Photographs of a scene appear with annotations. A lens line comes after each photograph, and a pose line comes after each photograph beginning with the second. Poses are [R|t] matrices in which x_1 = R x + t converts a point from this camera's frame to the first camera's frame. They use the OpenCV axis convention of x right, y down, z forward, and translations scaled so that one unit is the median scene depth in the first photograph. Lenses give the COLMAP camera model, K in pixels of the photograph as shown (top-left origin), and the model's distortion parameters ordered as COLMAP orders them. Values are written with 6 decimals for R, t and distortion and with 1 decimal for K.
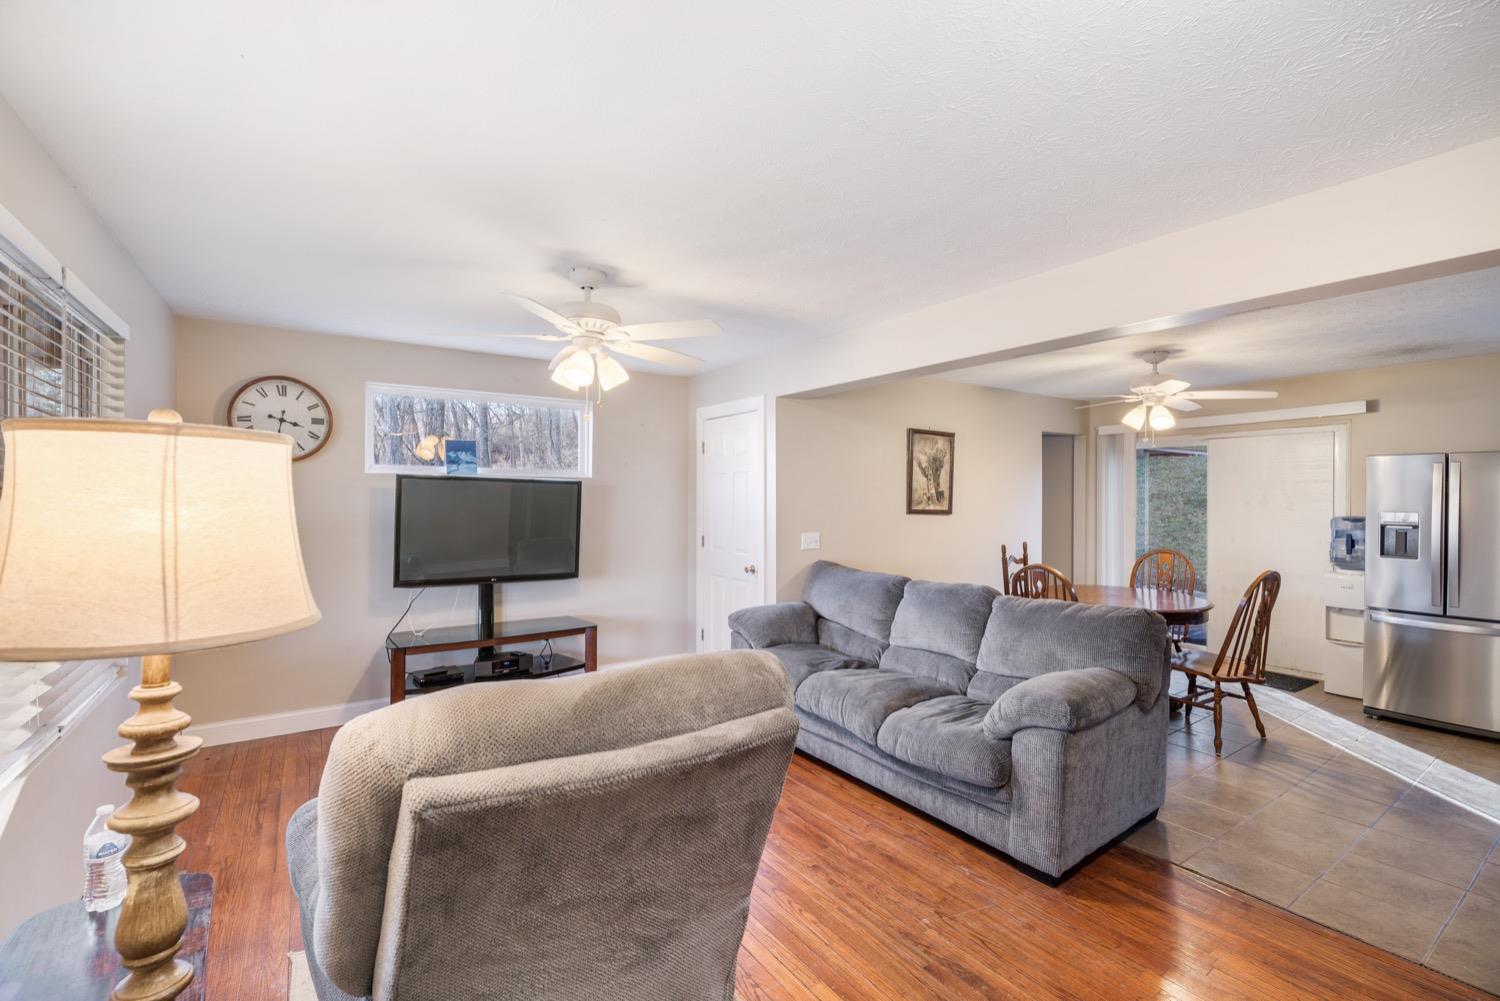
lens RADIAL K [[655.5, 0, 751.9], [0, 655.5, 499.9], [0, 0, 1]] dist [-0.008250, -0.000464]
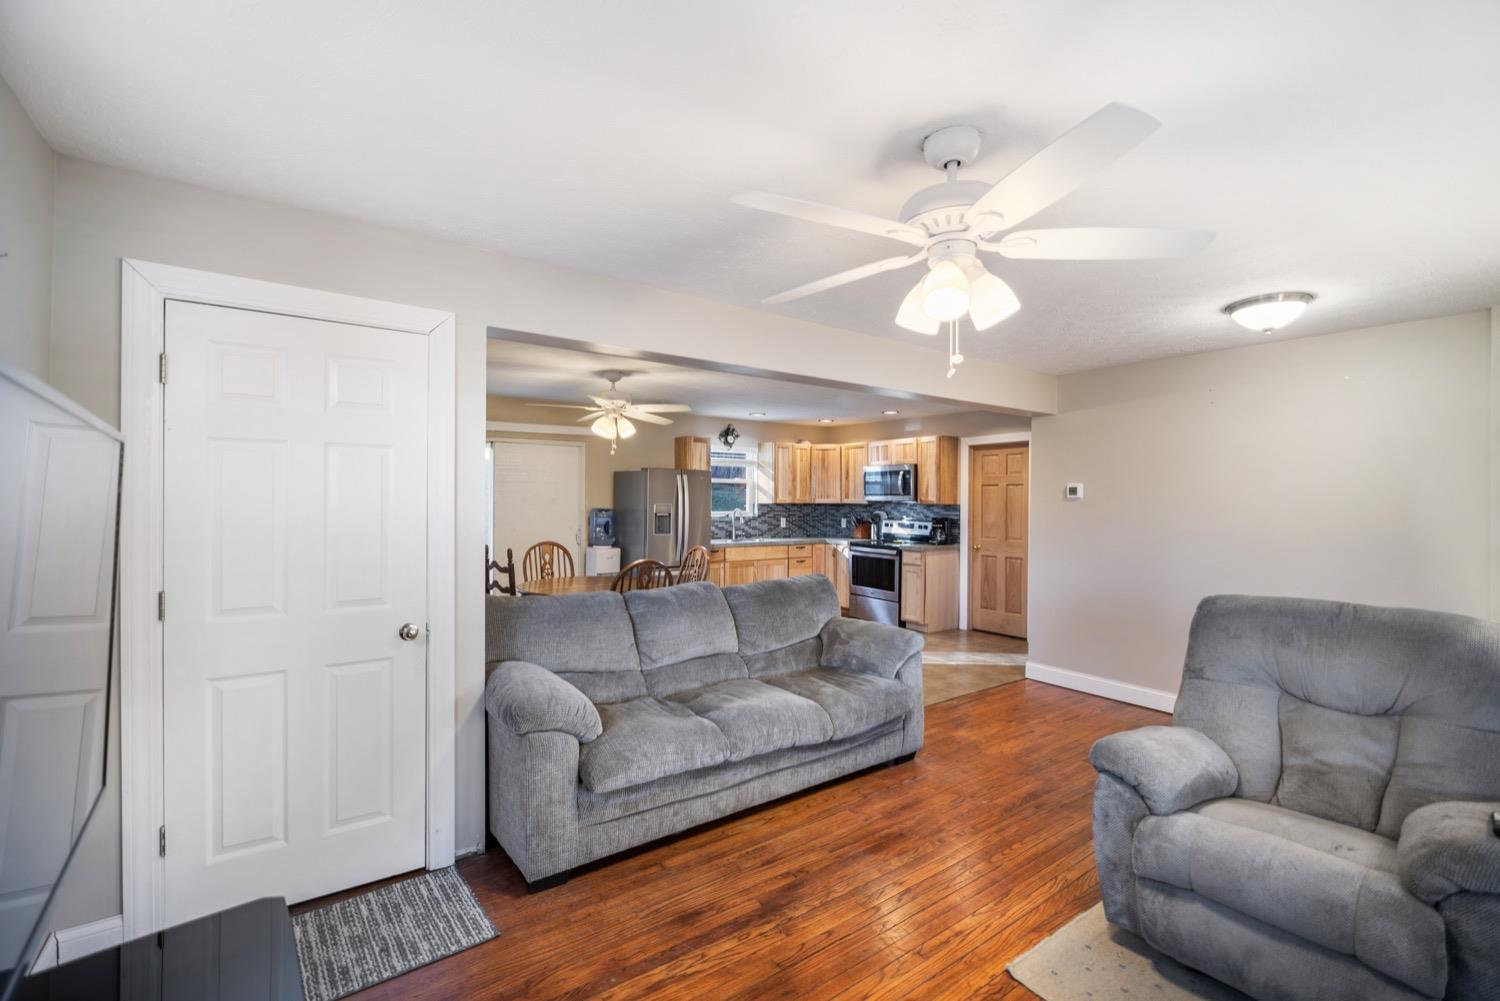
lens RADIAL K [[655.5, 0, 751.9], [0, 655.5, 499.9], [0, 0, 1]] dist [-0.008250, -0.000464]
pose [[-0.035187, -0.007068, 0.999356, -0.506645], [-0.005860, 0.999959, 0.006866, -0.004595], [-0.999364, -0.005614, -0.035227, 0.707070]]
